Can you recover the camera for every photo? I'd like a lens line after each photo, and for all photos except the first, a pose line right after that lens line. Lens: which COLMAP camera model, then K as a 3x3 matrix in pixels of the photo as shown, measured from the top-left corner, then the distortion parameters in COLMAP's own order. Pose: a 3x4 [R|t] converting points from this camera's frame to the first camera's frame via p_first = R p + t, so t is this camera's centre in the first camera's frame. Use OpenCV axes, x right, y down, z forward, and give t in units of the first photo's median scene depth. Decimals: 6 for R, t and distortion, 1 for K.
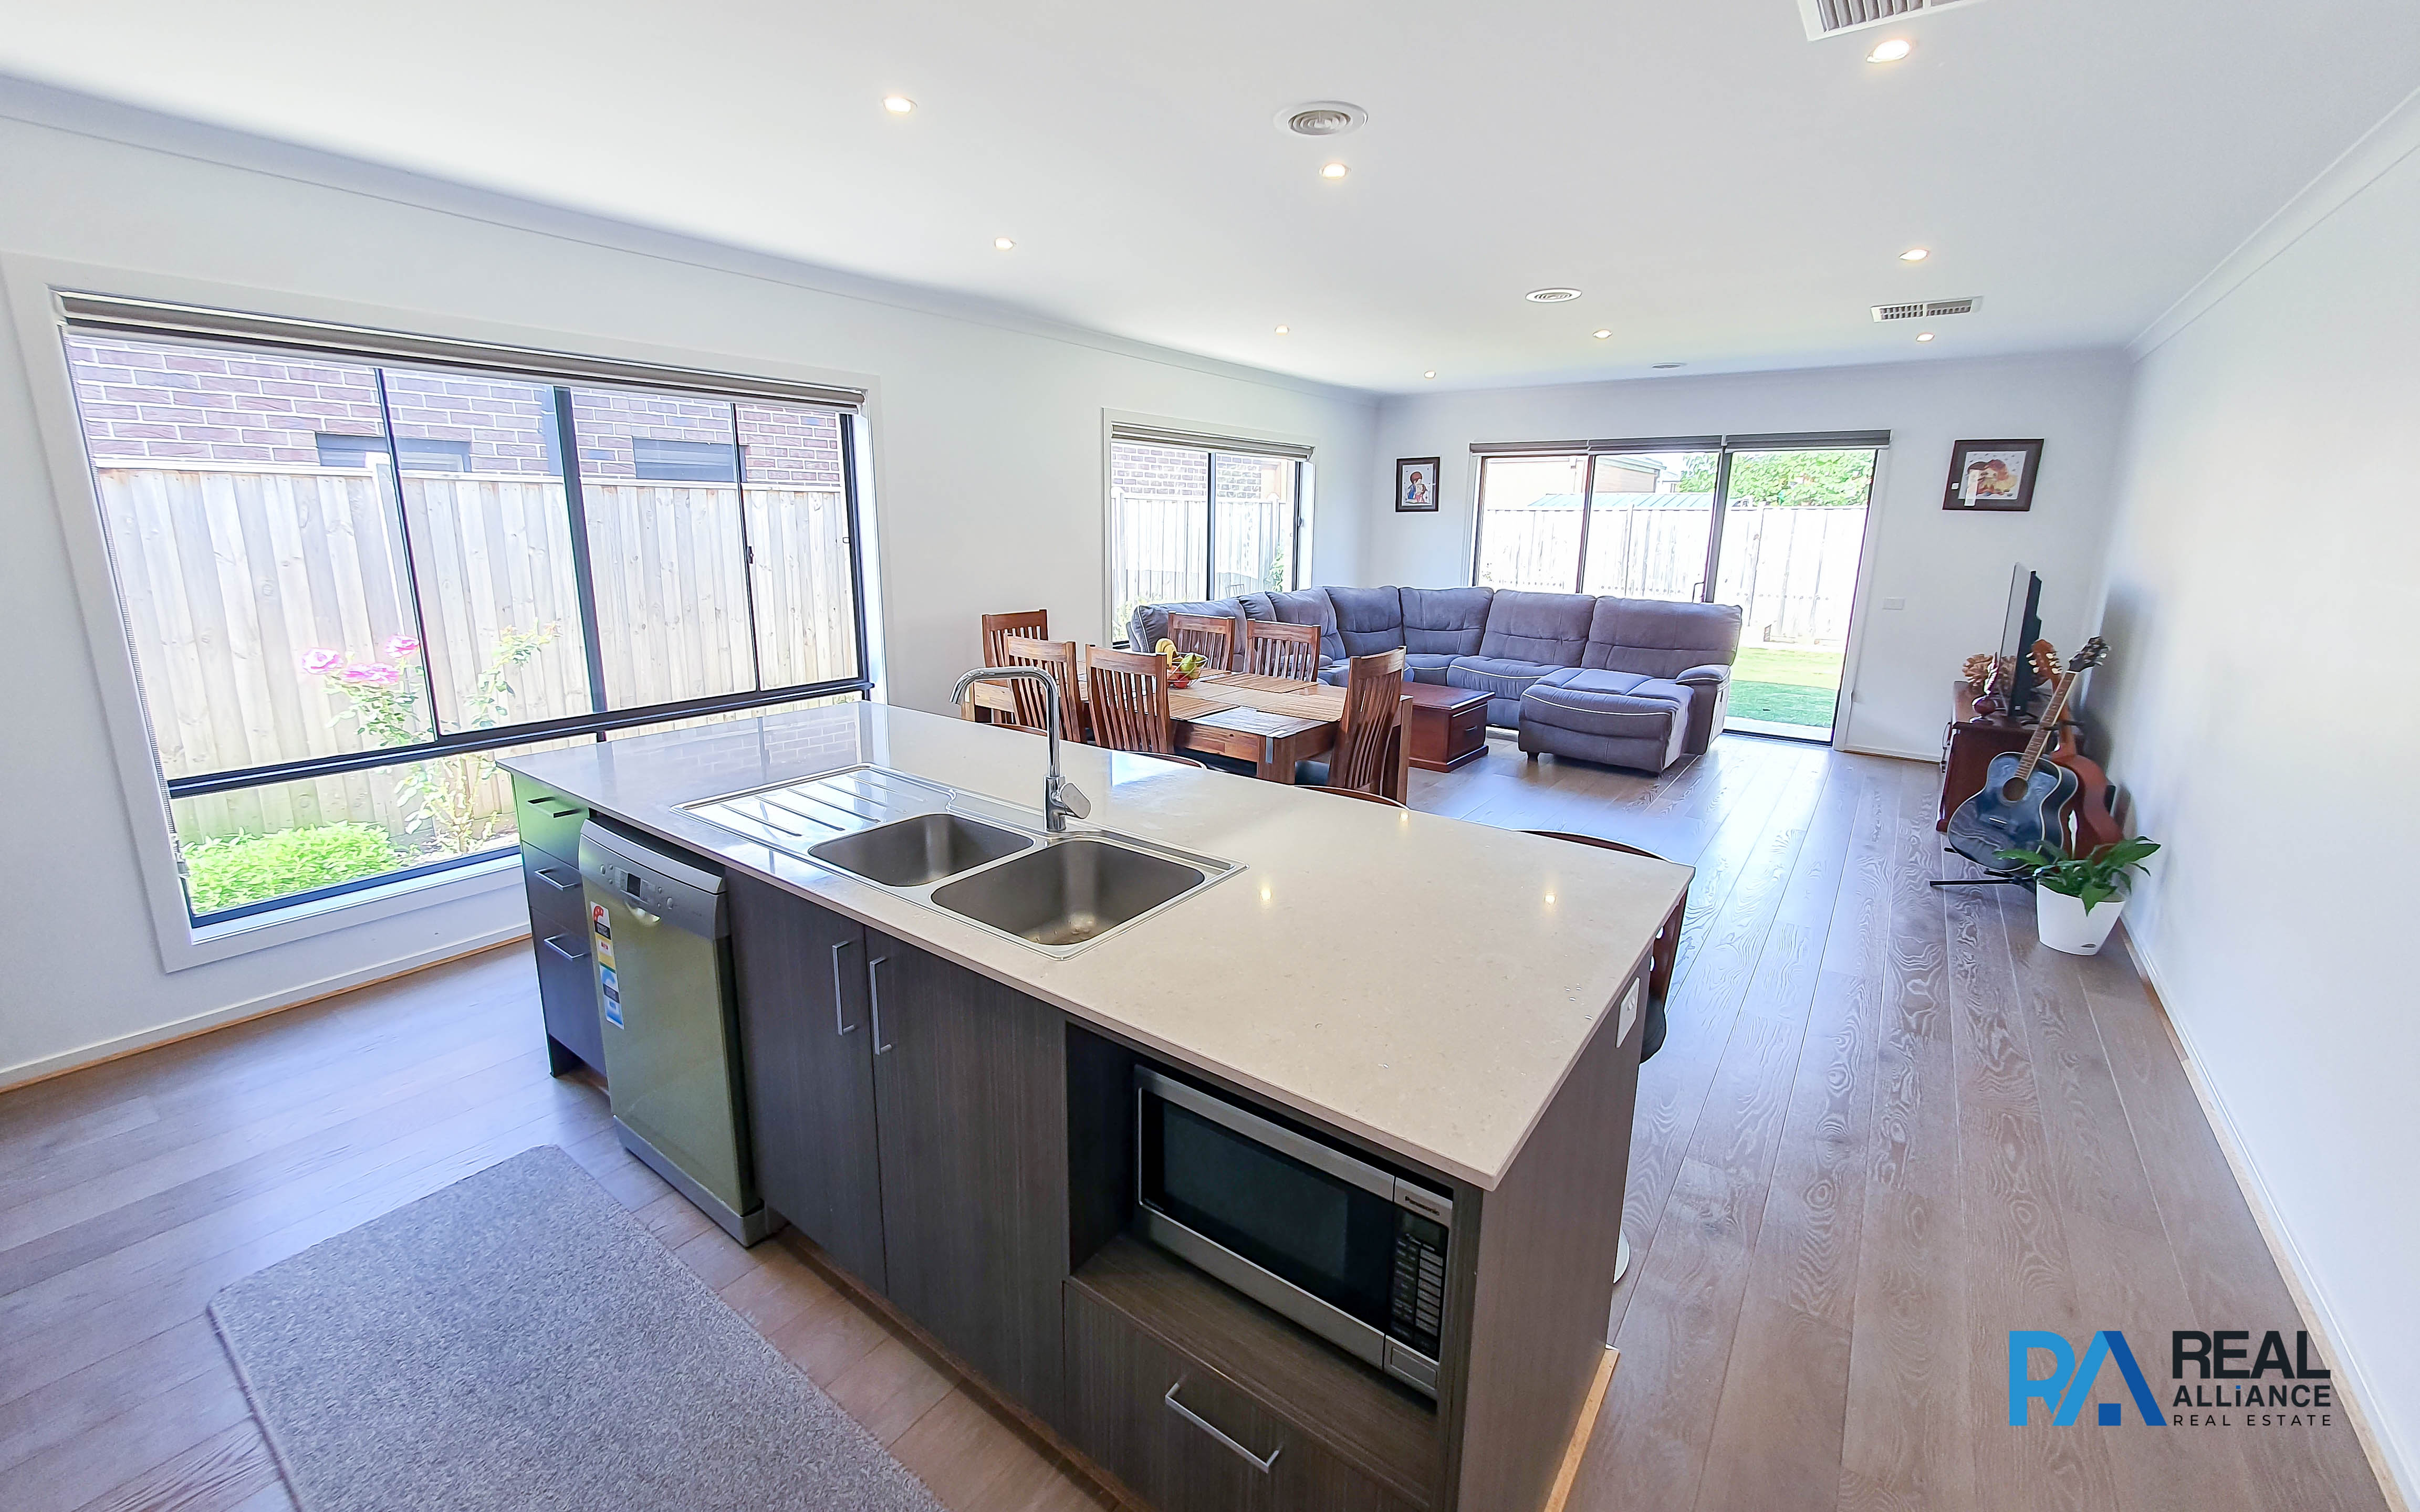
lens RADIAL K [[962.7, 0, 1207.2], [0, 962.7, 728.0], [0, 0, 1]] dist [0.000033, 0.000131]
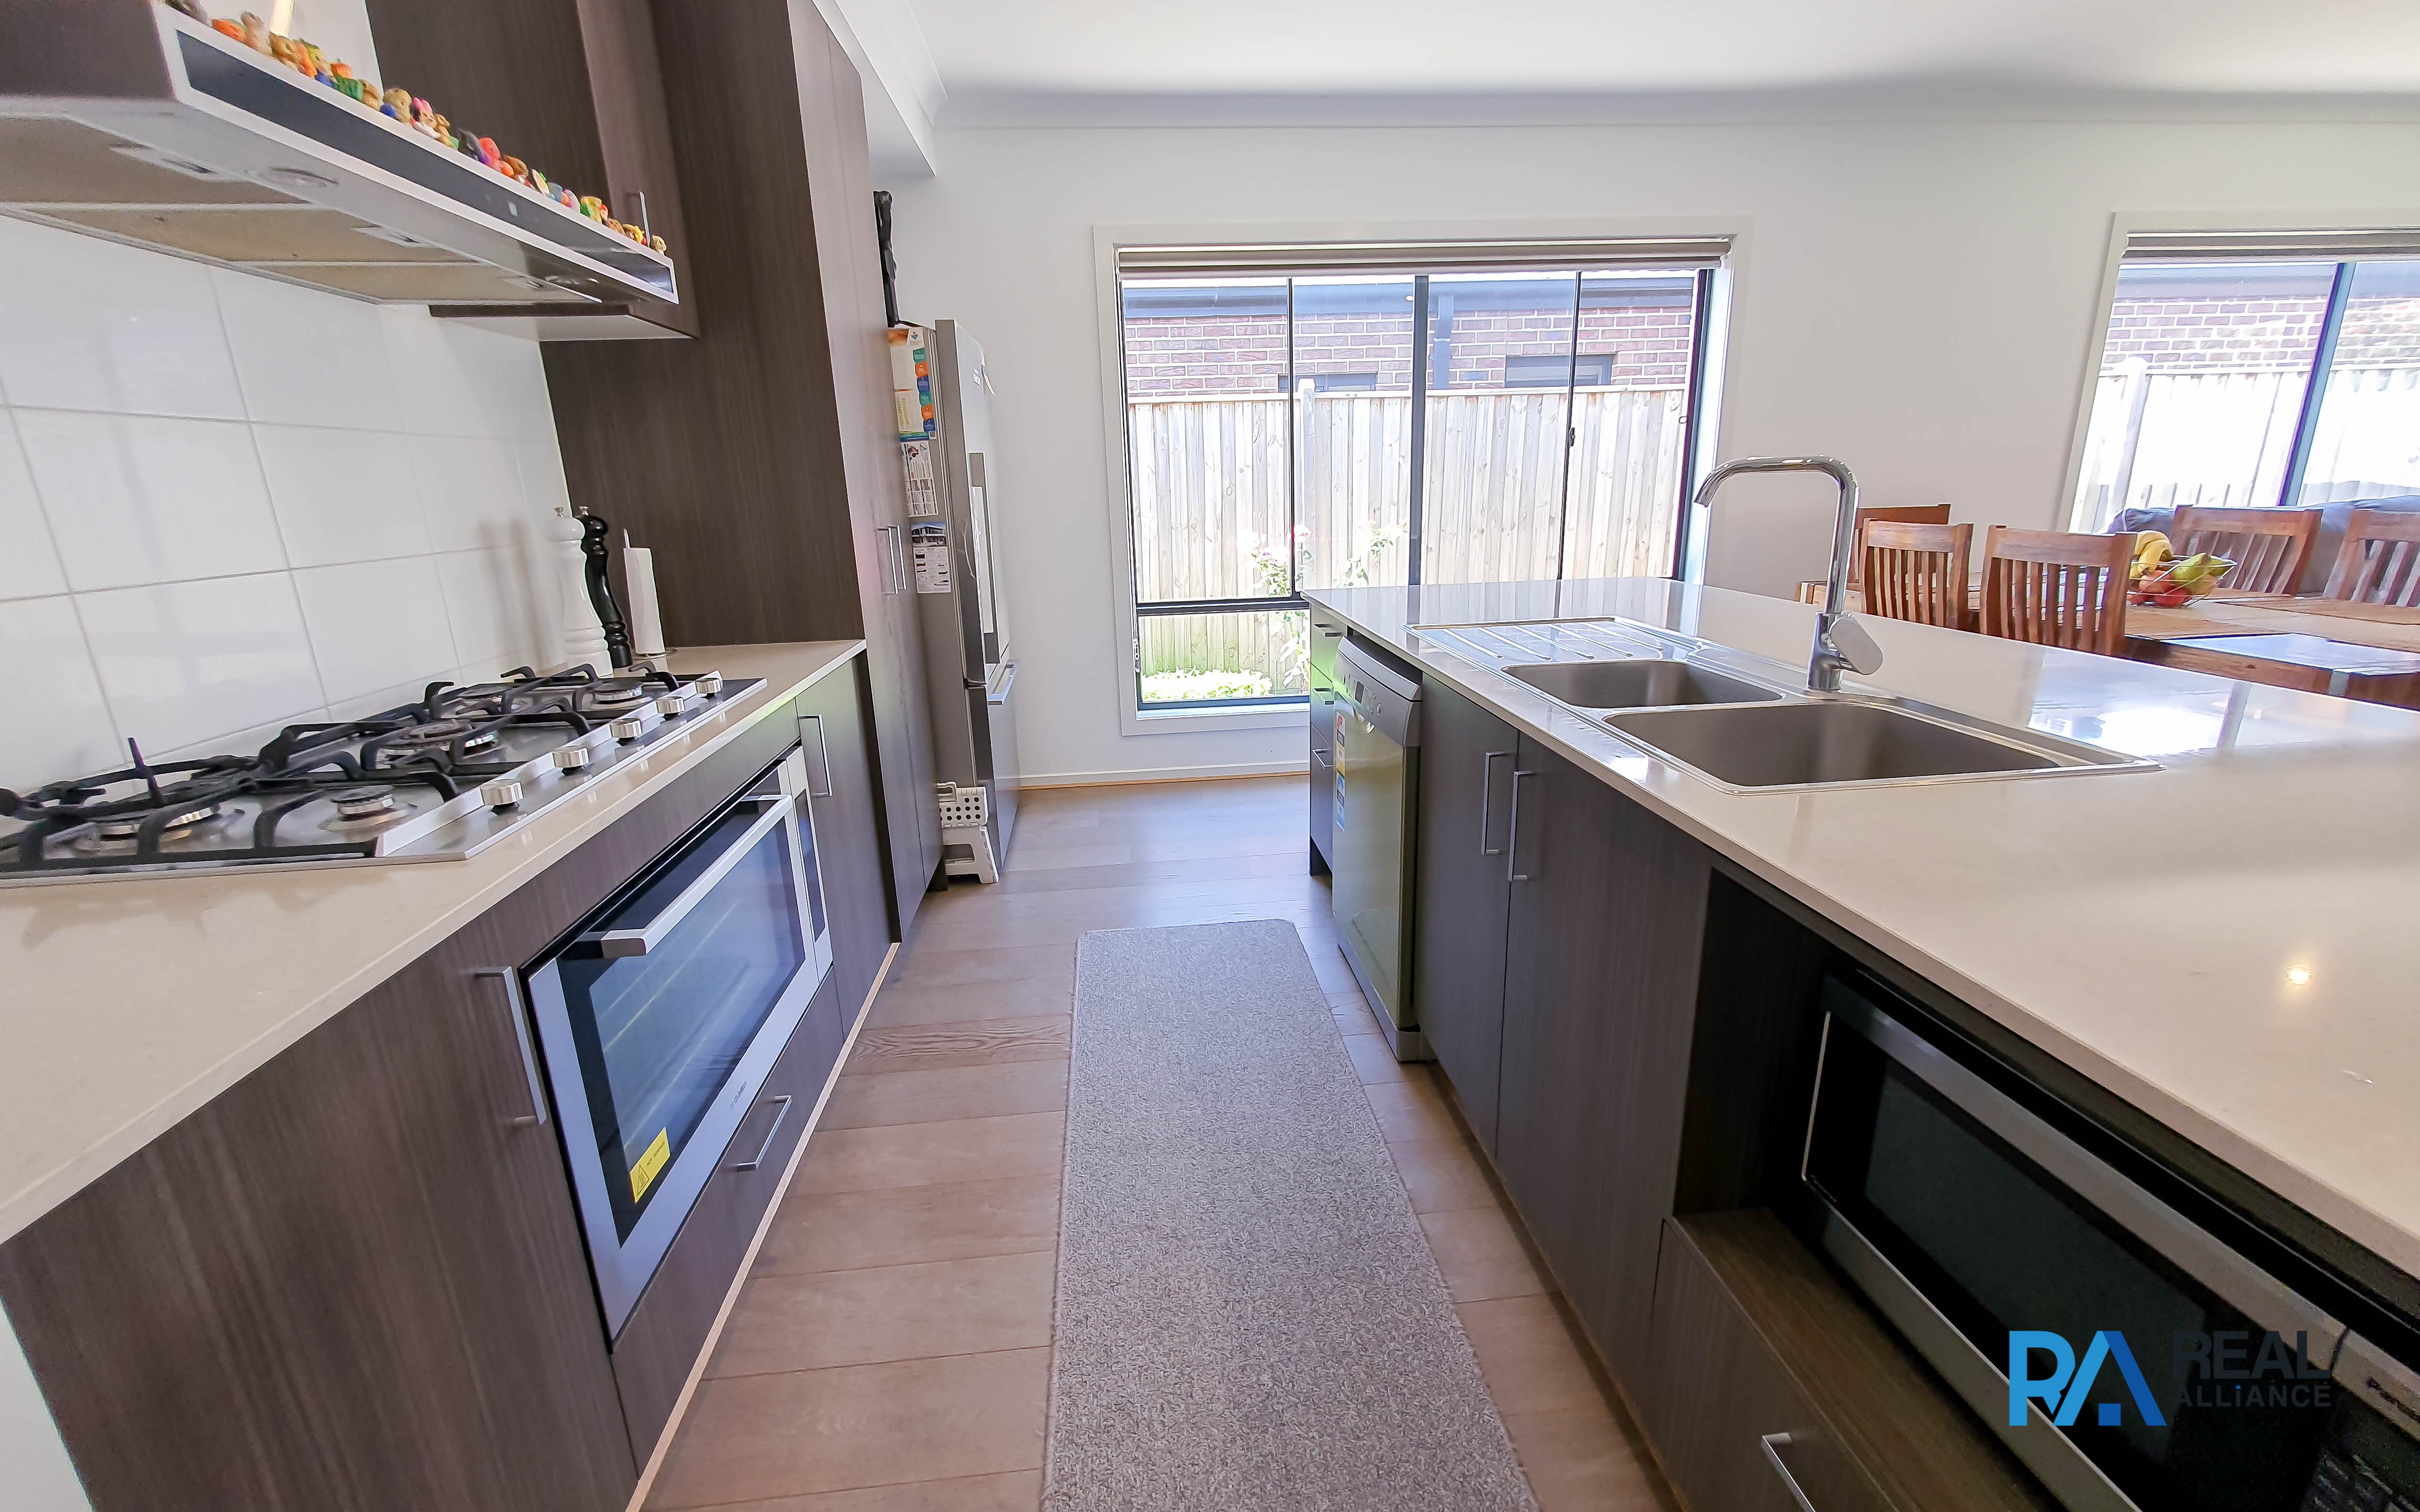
lens RADIAL K [[962.5, 0, 1196.3], [0, 962.5, 740.9], [0, 0, 1]] dist [-0.000976, -0.000235]
pose [[0.658653, 0.163349, -0.734502, 0.024309], [-0.119867, 0.986464, 0.111895, 0.040333], [0.742838, 0.014343, 0.669318, 0.053885]]
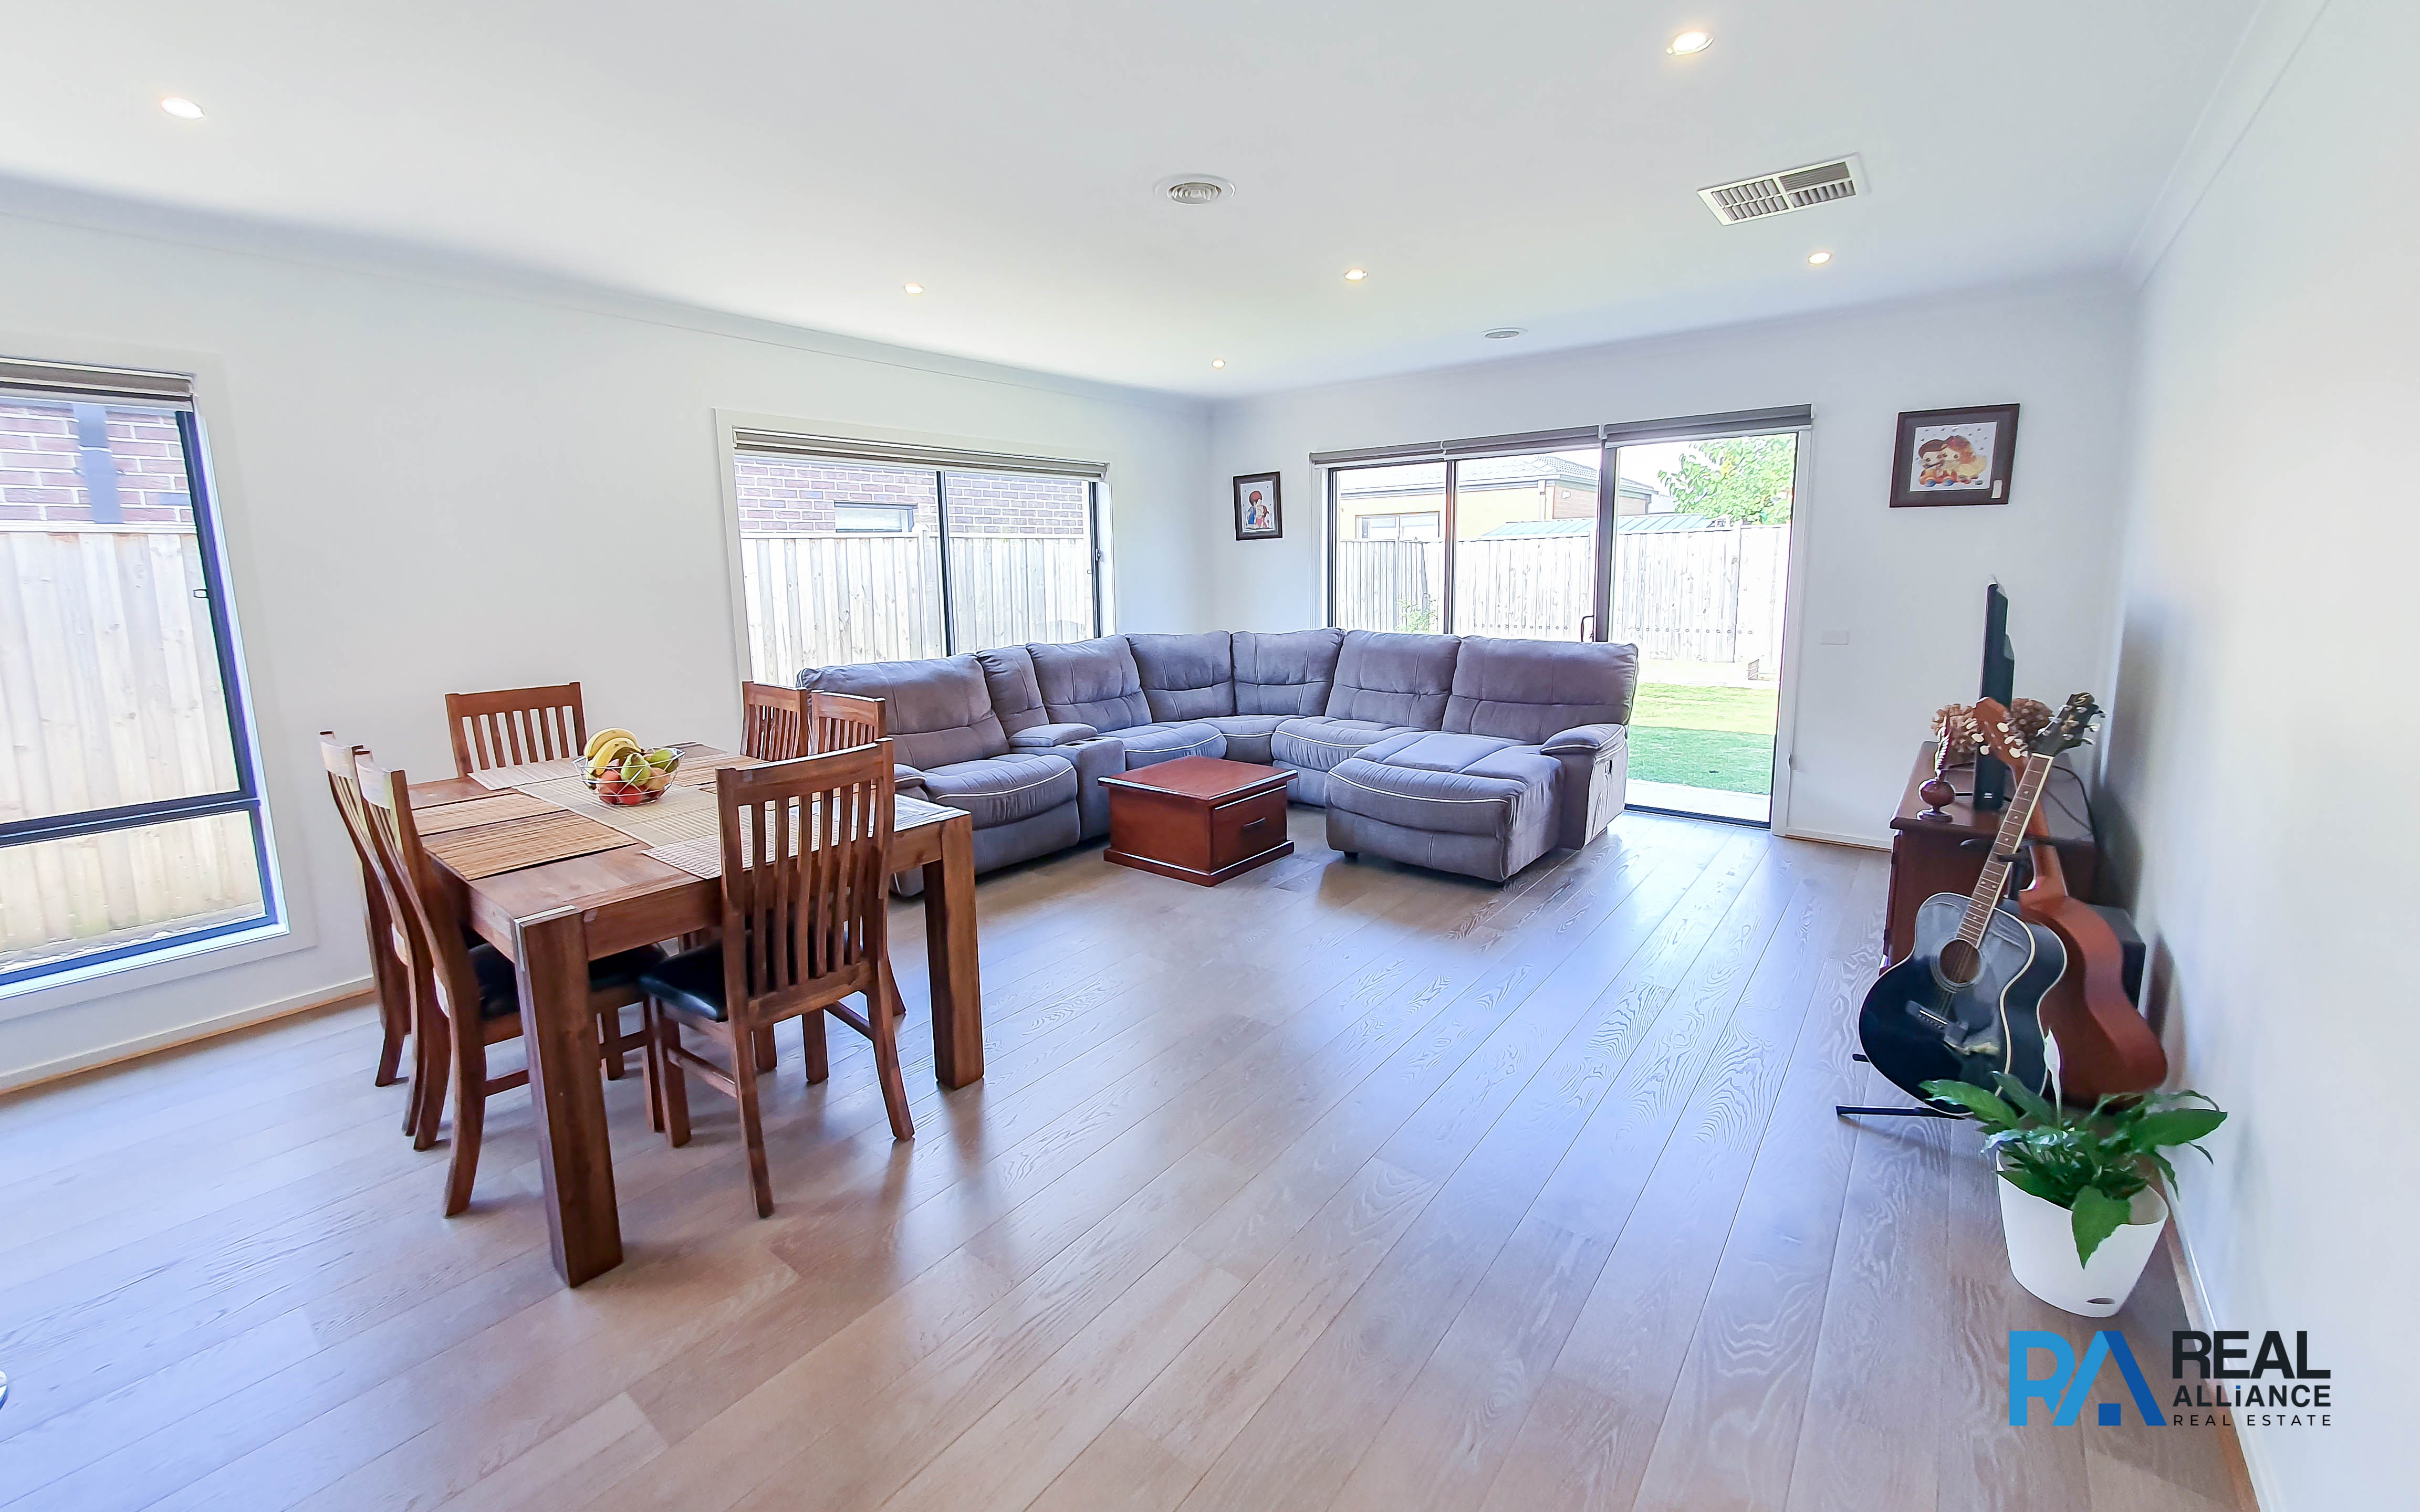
lens RADIAL K [[965.5, 0, 1207.1], [0, 965.5, 710.4], [0, 0, 1]] dist [-0.001399, -0.000119]
pose [[0.998913, -0.026137, -0.038594, 0.282460], [0.023577, 0.997582, -0.065374, -0.039134], [0.040209, 0.064393, 0.997114, 0.270488]]
